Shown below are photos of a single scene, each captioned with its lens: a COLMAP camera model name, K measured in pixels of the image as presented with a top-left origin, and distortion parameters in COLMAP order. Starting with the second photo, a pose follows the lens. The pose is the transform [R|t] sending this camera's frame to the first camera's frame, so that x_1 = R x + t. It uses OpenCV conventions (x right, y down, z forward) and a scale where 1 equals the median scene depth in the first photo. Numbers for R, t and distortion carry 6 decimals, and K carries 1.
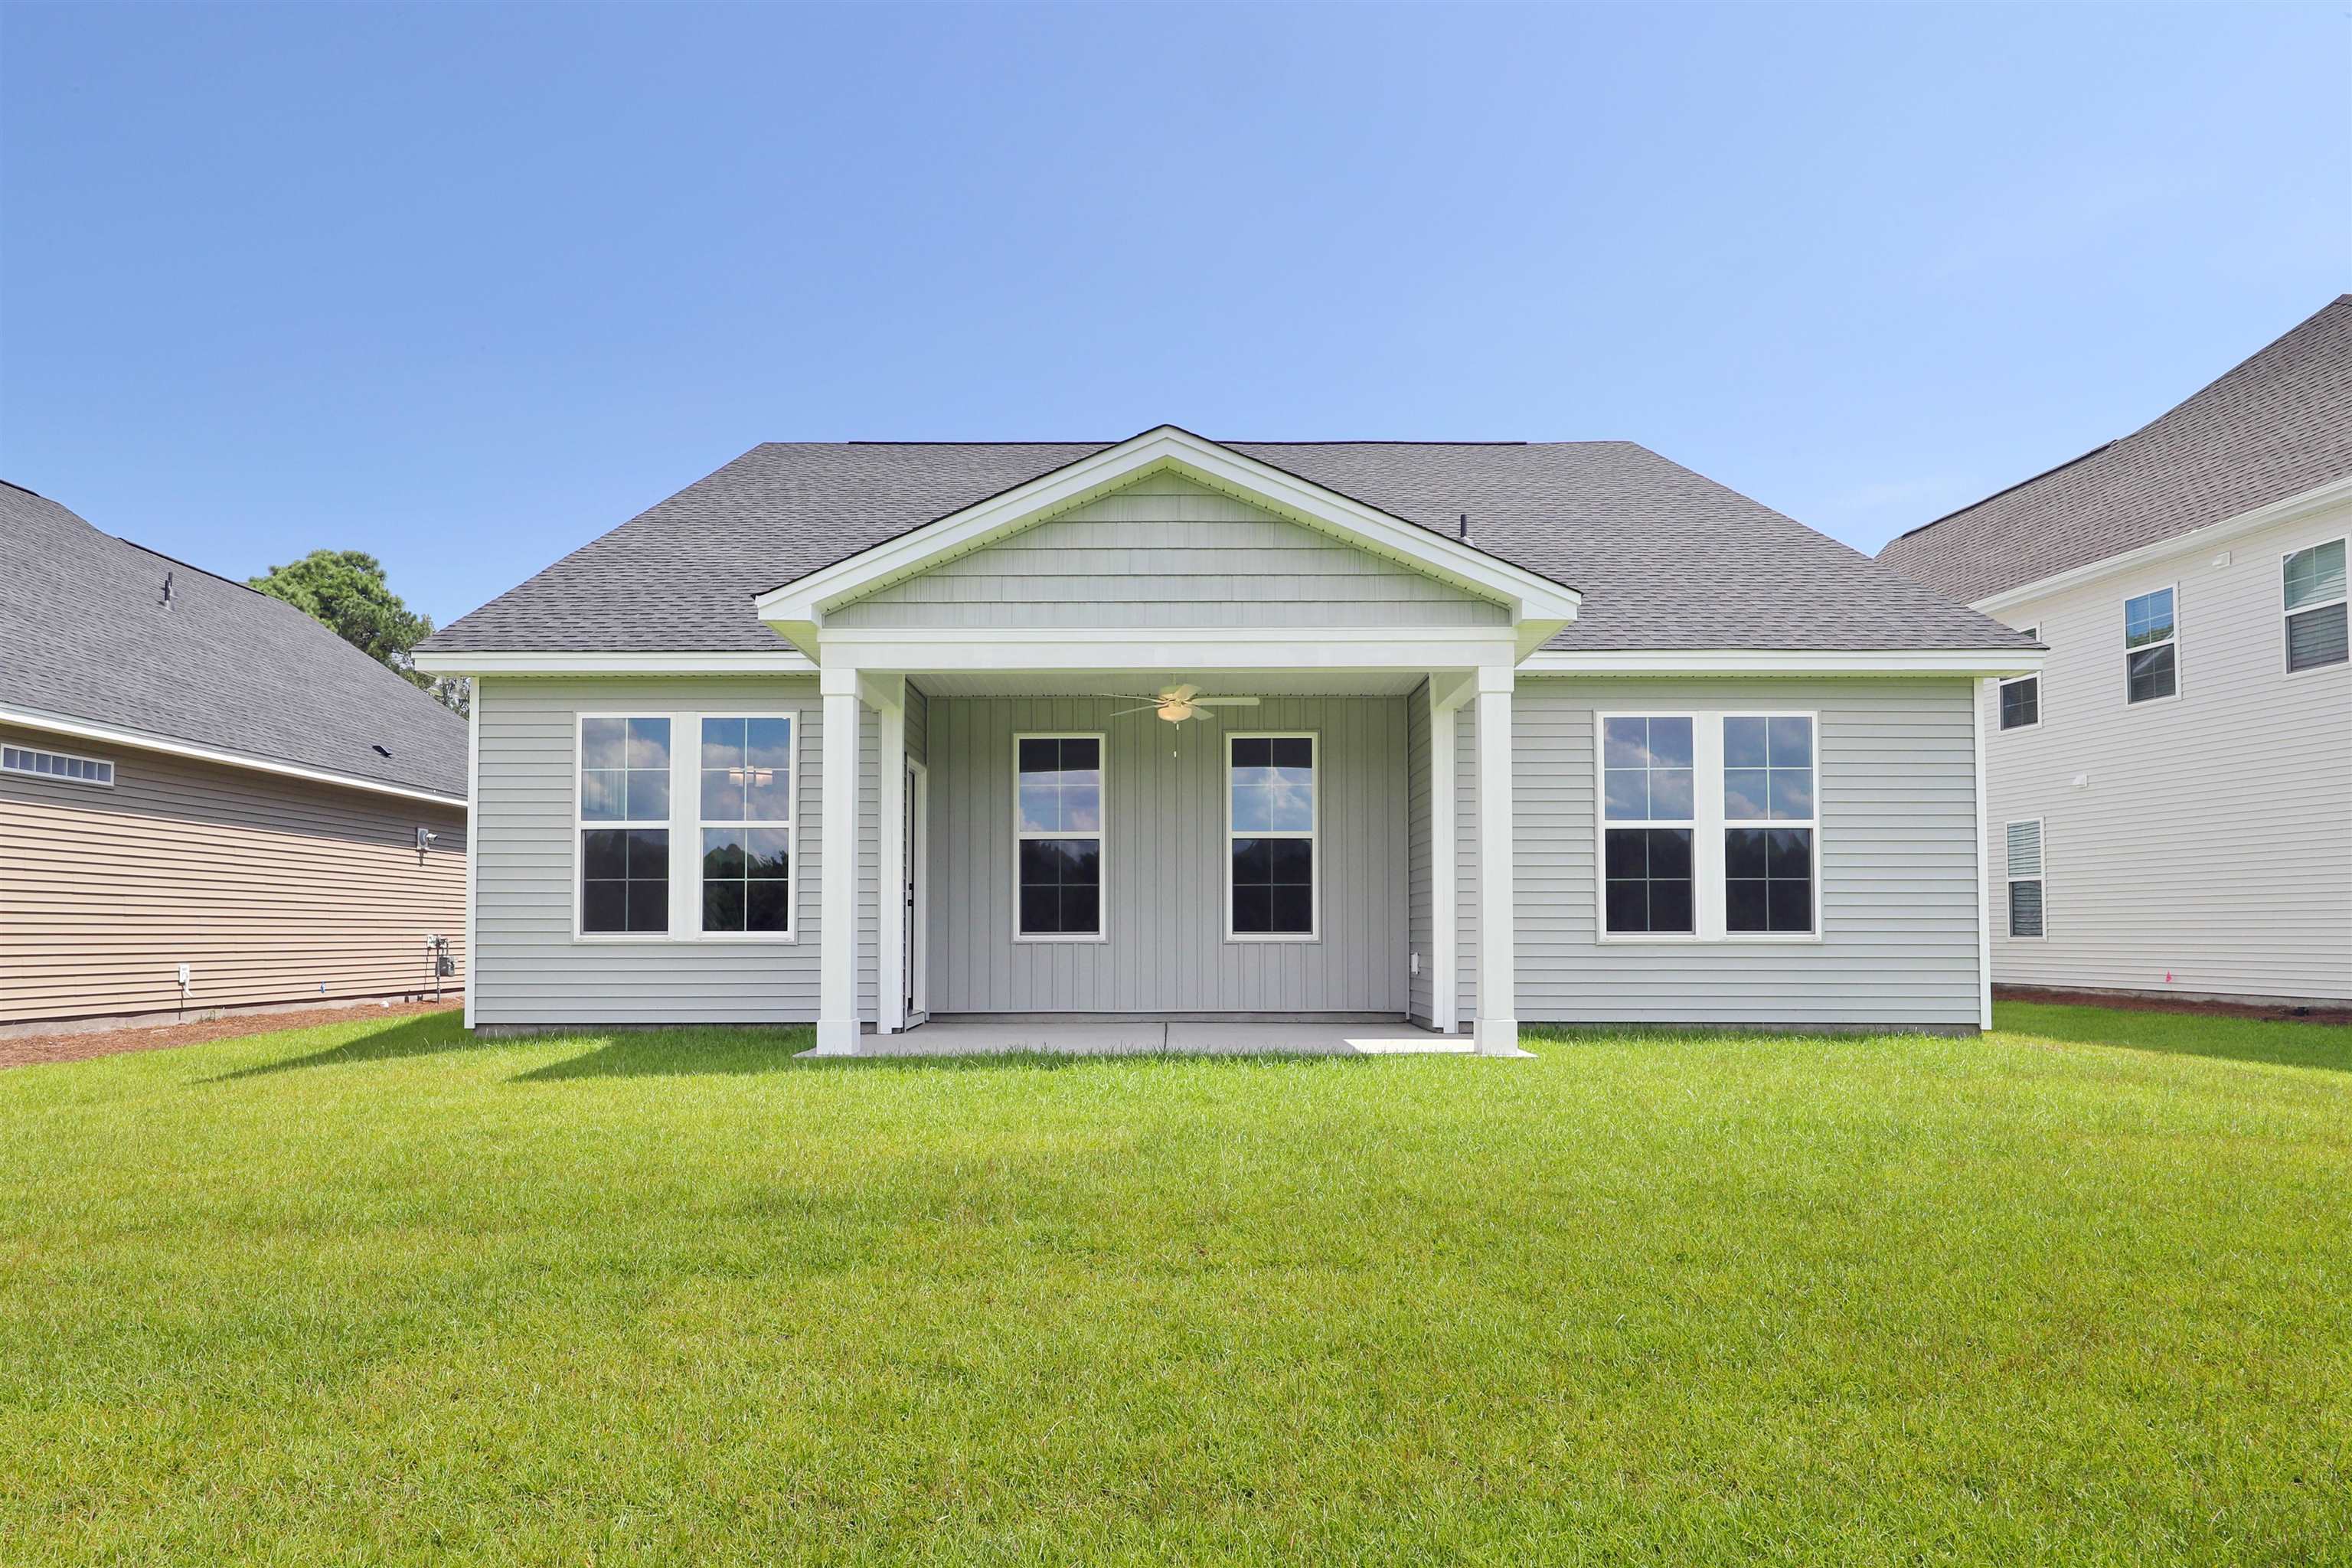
lens RADIAL K [[2169.2, 0, 1177.2], [0, 2169.2, 784.0], [0, 0, 1]] dist [-0.013659, 0.000000]
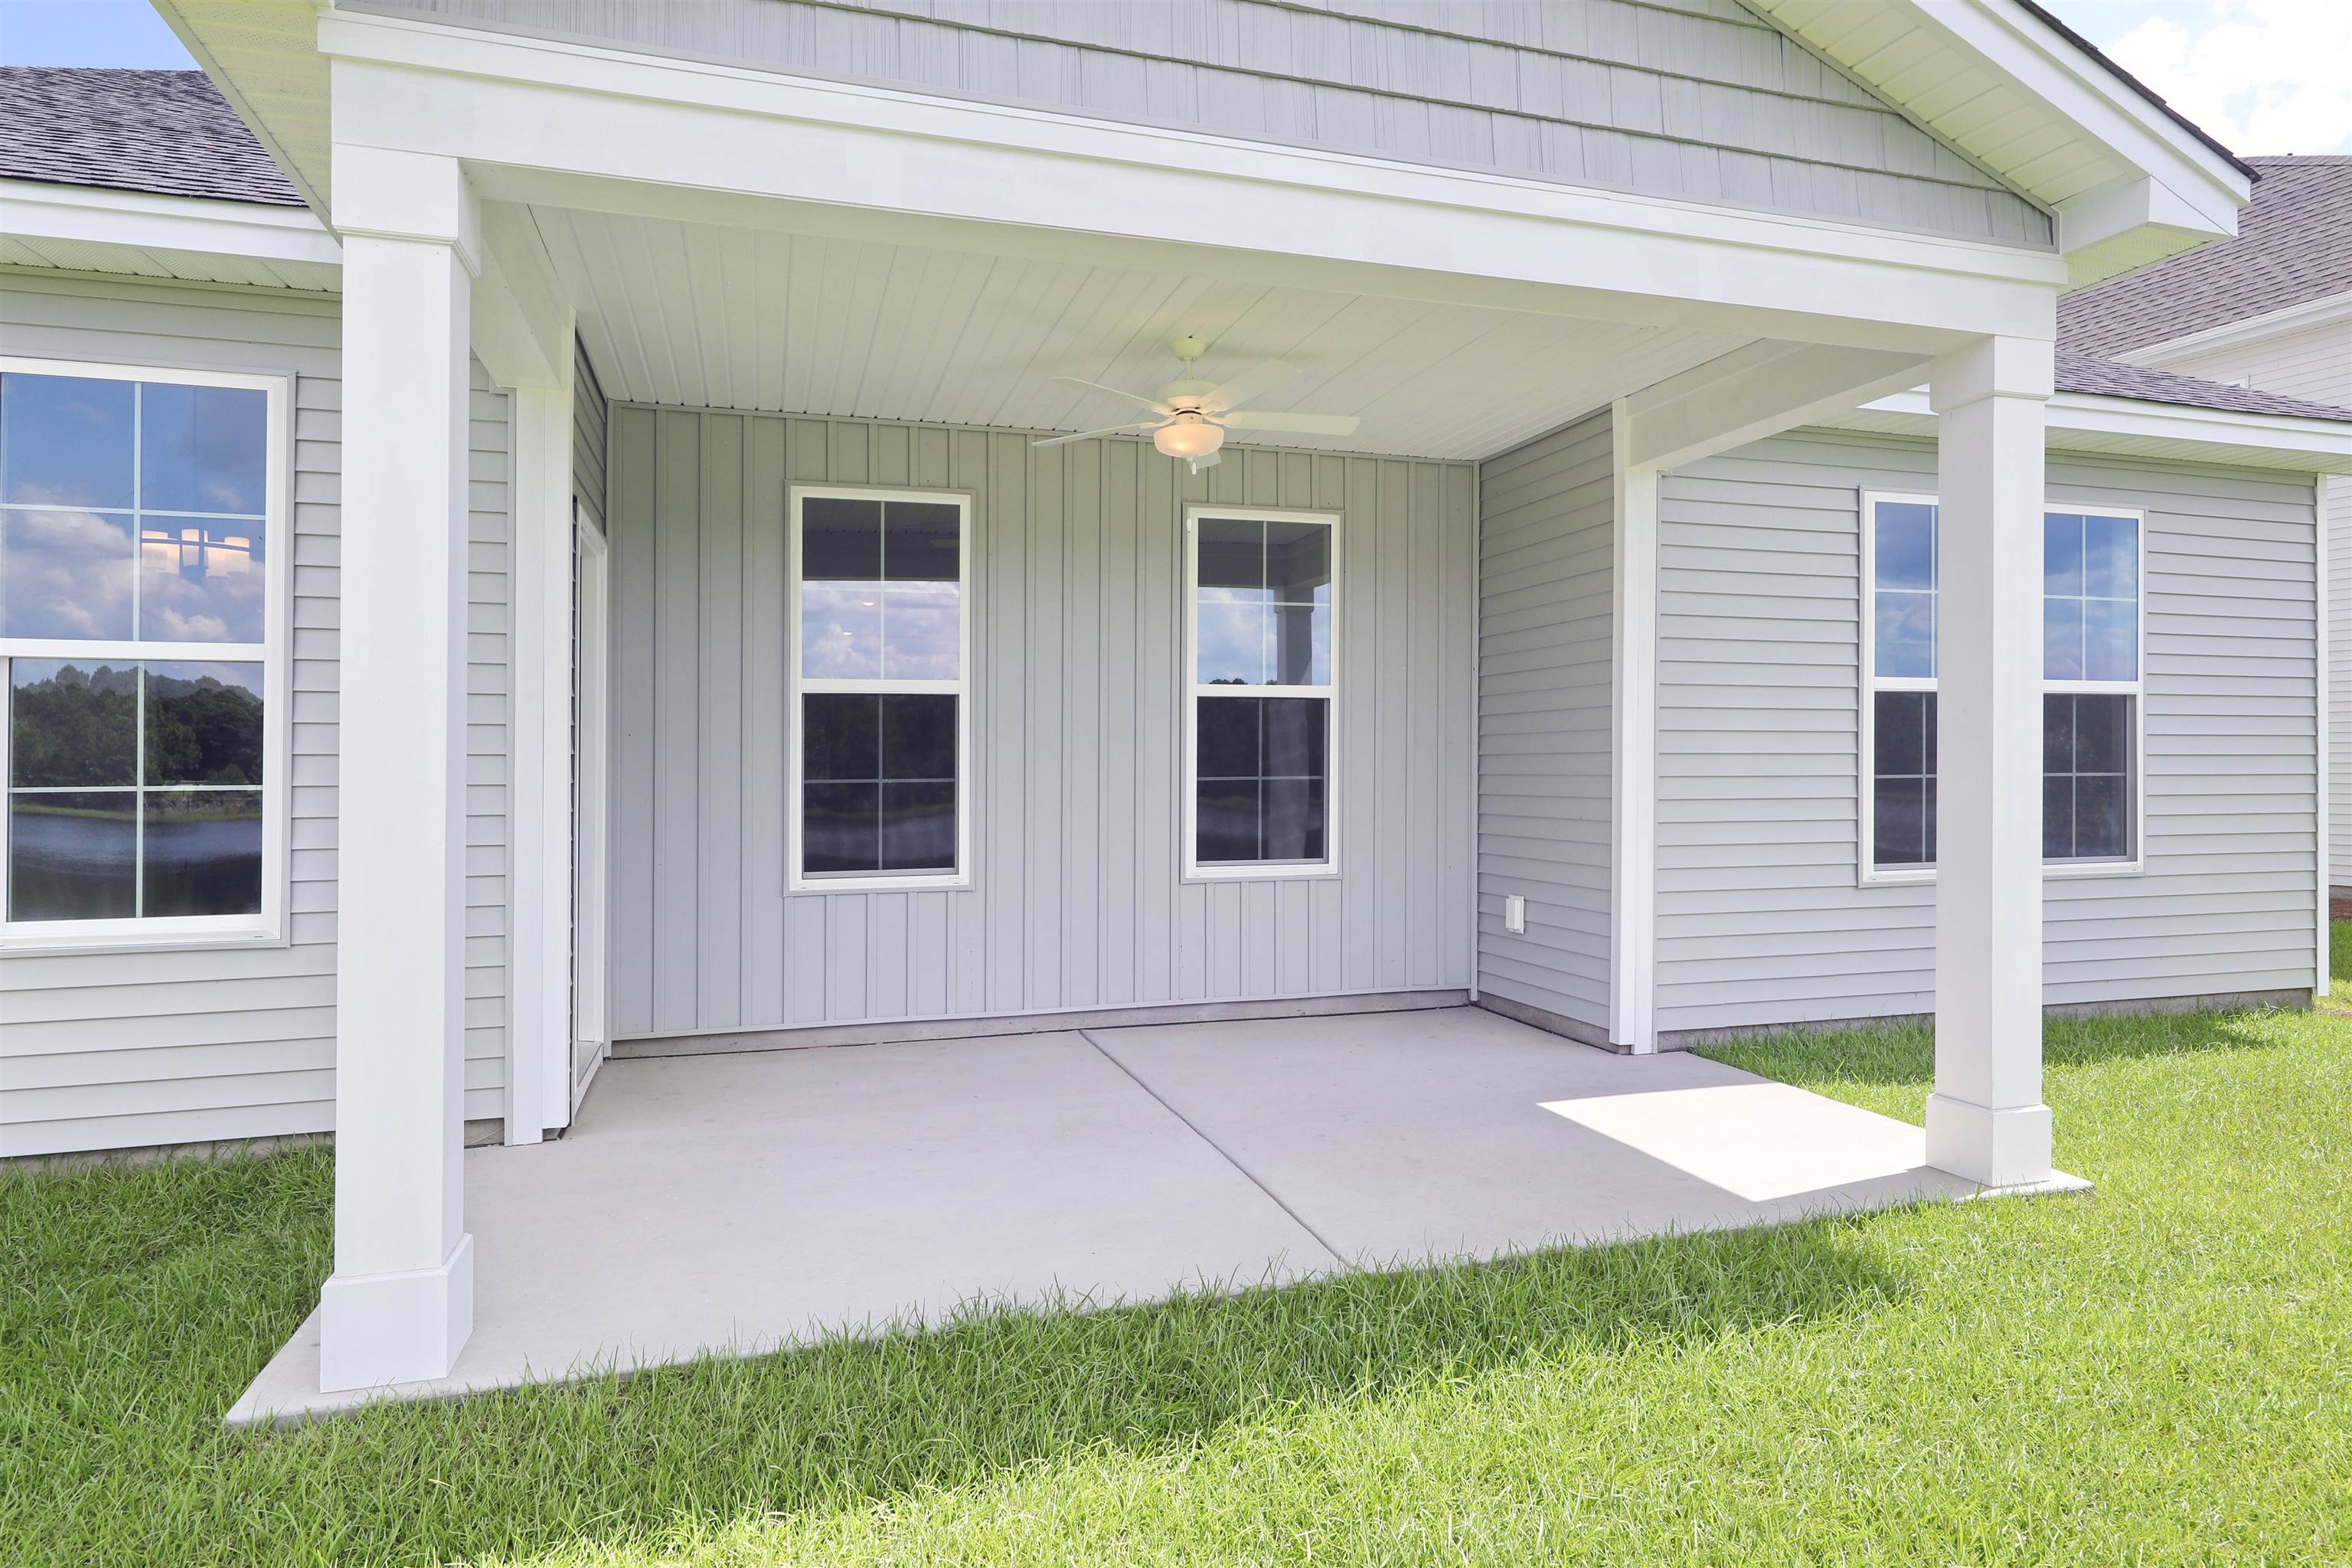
lens RADIAL K [[1370.5, 0, 1163.8], [0, 1370.5, 715.3], [0, 0, 1]] dist [0.003727, 0.002275]
pose [[0.940253, 0.006855, 0.340407, -0.106287], [-0.023968, 0.998650, 0.046092, 0.014231], [-0.339631, -0.051498, 0.939148, 0.688467]]
